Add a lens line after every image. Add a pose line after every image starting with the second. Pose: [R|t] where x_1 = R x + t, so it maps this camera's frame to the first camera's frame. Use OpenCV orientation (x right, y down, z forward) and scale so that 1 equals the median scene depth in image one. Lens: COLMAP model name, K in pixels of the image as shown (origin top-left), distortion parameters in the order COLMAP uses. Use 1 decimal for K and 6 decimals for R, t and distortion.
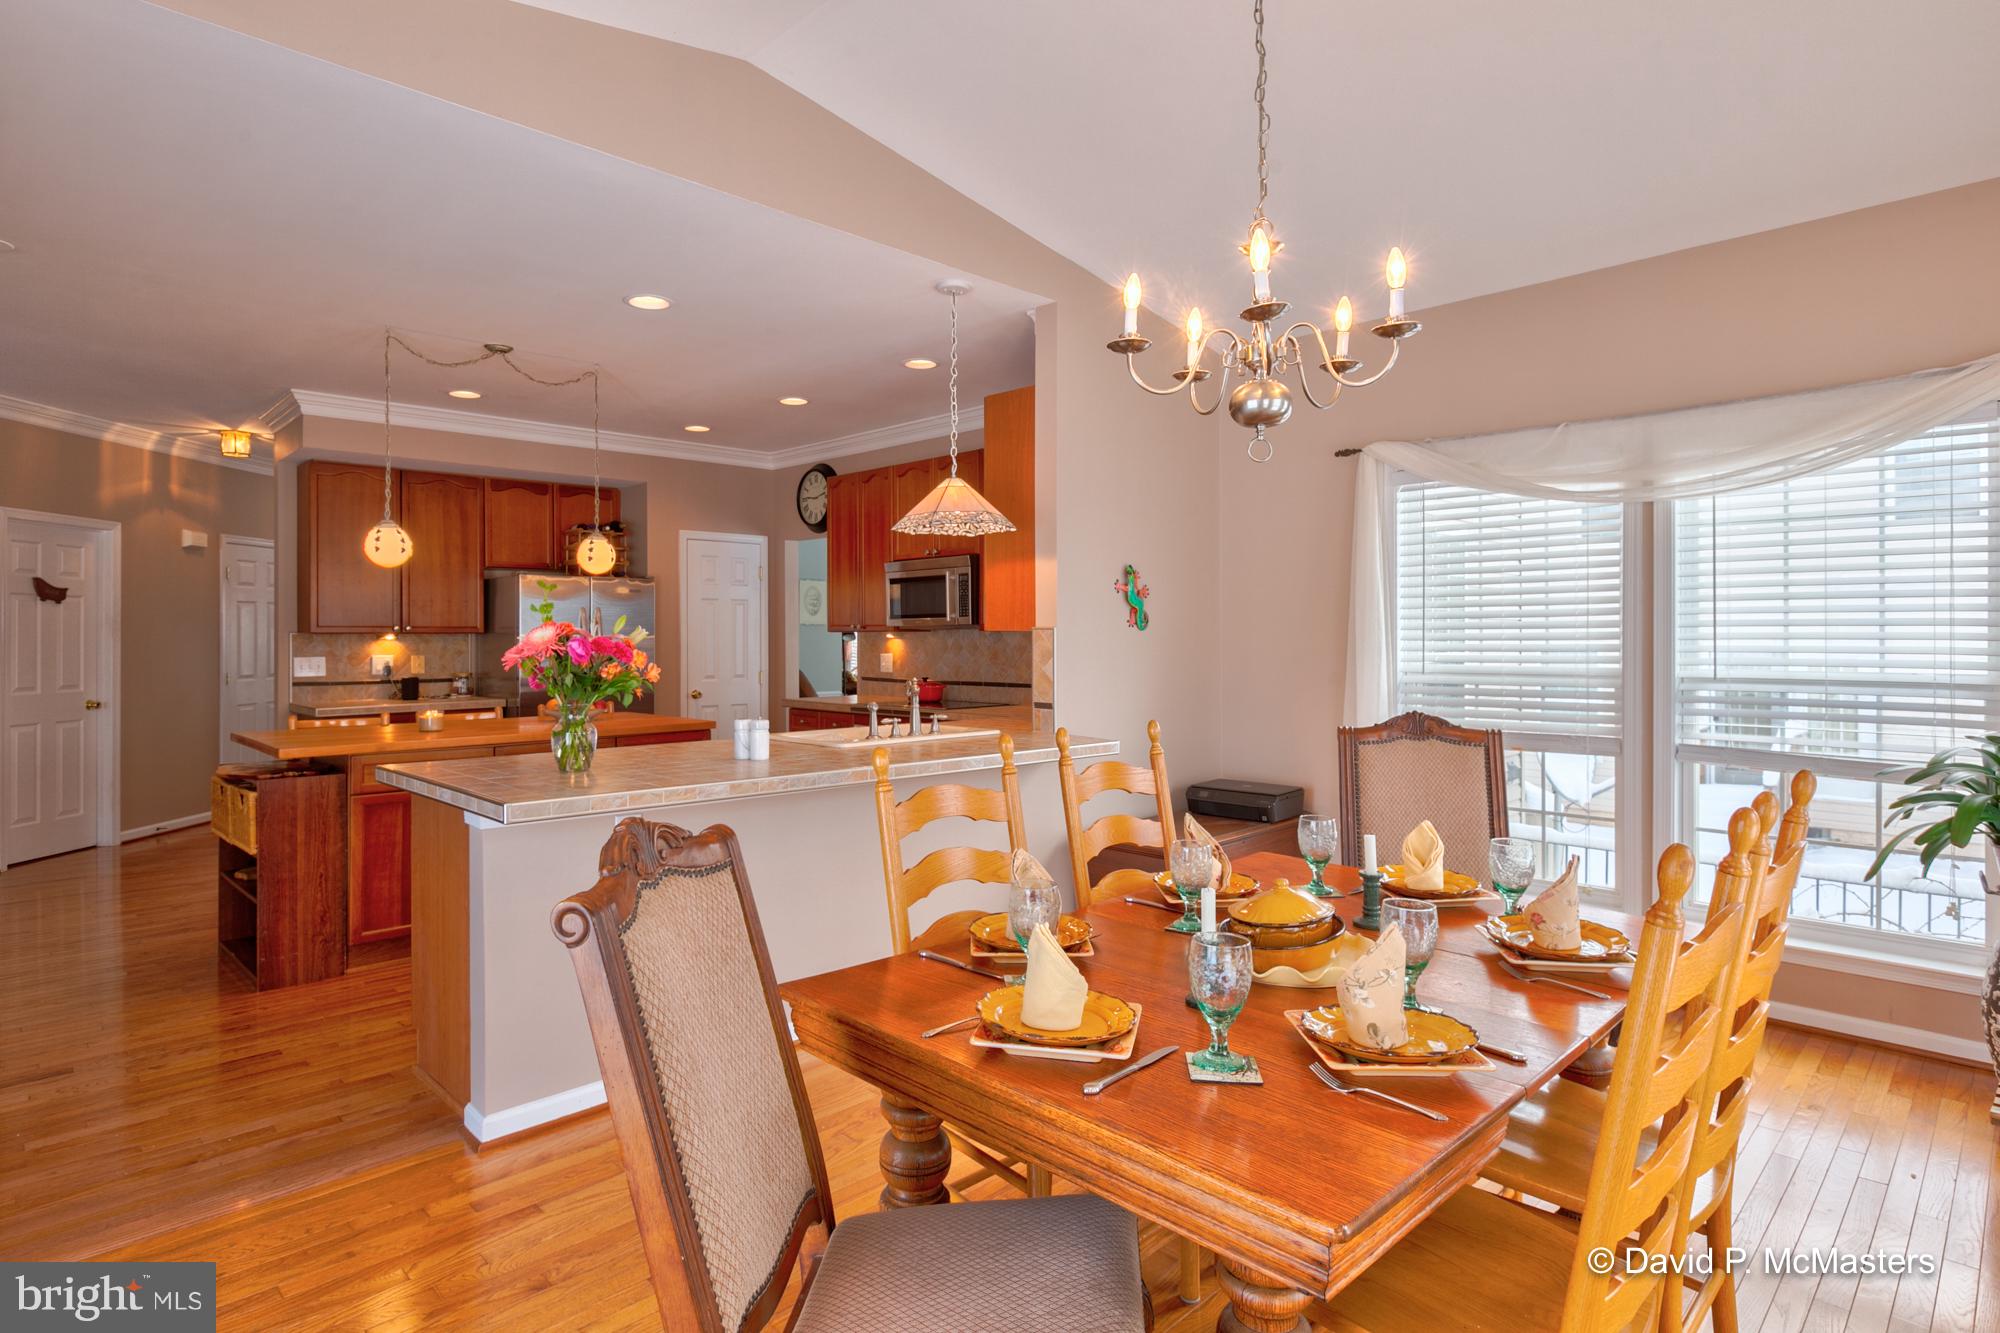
lens RADIAL K [[1059.5, 0, 994.5], [0, 1059.5, 638.4], [0, 0, 1]] dist [-0.000342, 0.000484]
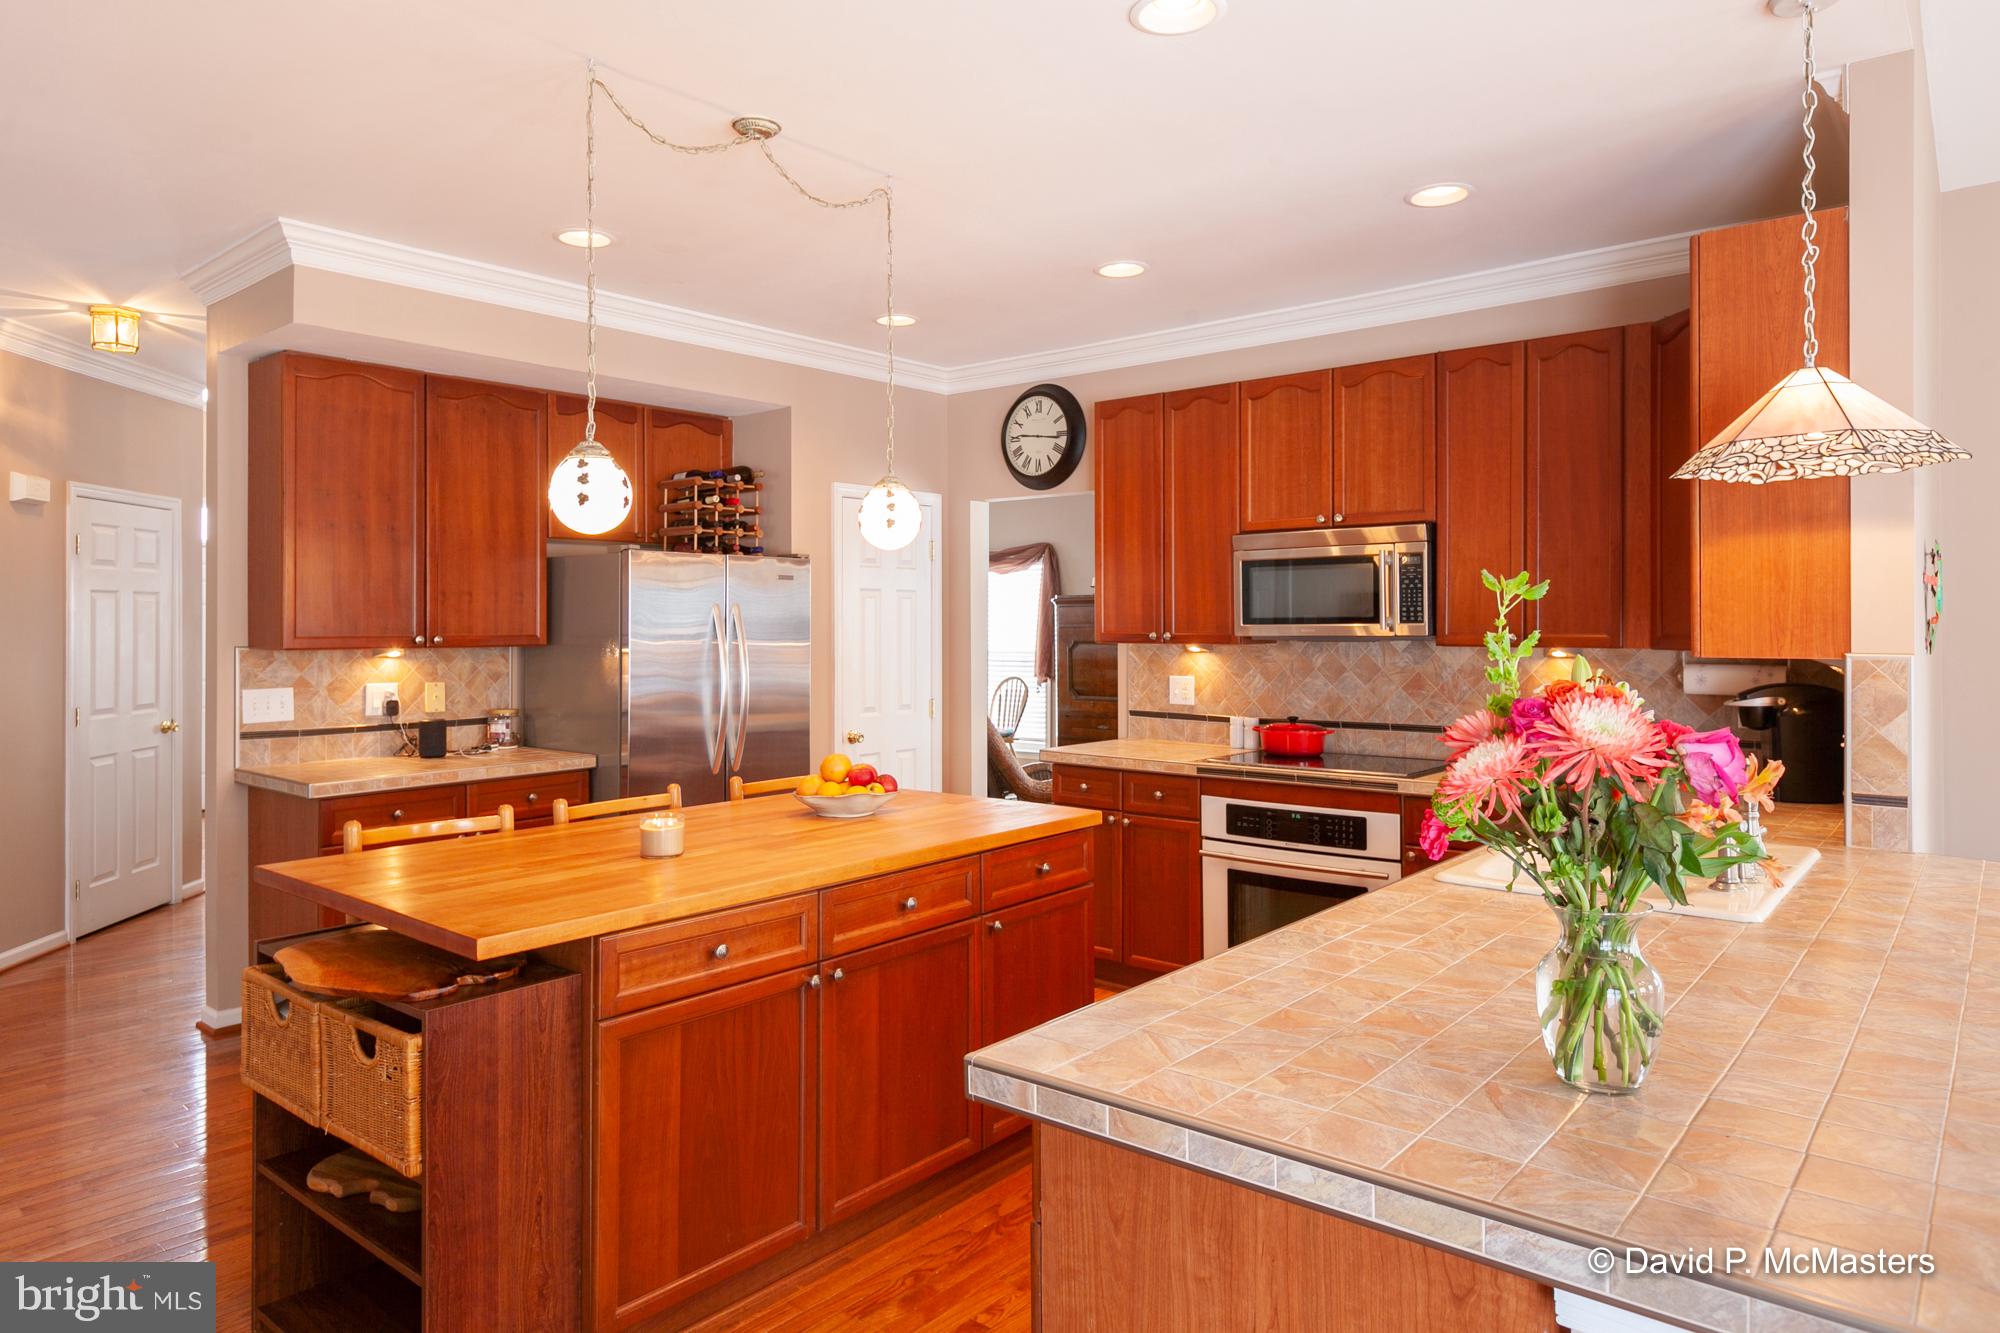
lens RADIAL K [[1236.8, 0, 1005.6], [0, 1236.8, 620.1], [0, 0, 1]] dist [-0.003006, -0.001795]
pose [[0.995268, 0.000896, 0.097163, -0.299159], [-0.000351, 0.999984, -0.005622, -0.016310], [-0.097167, 0.005561, 0.995253, 0.272182]]
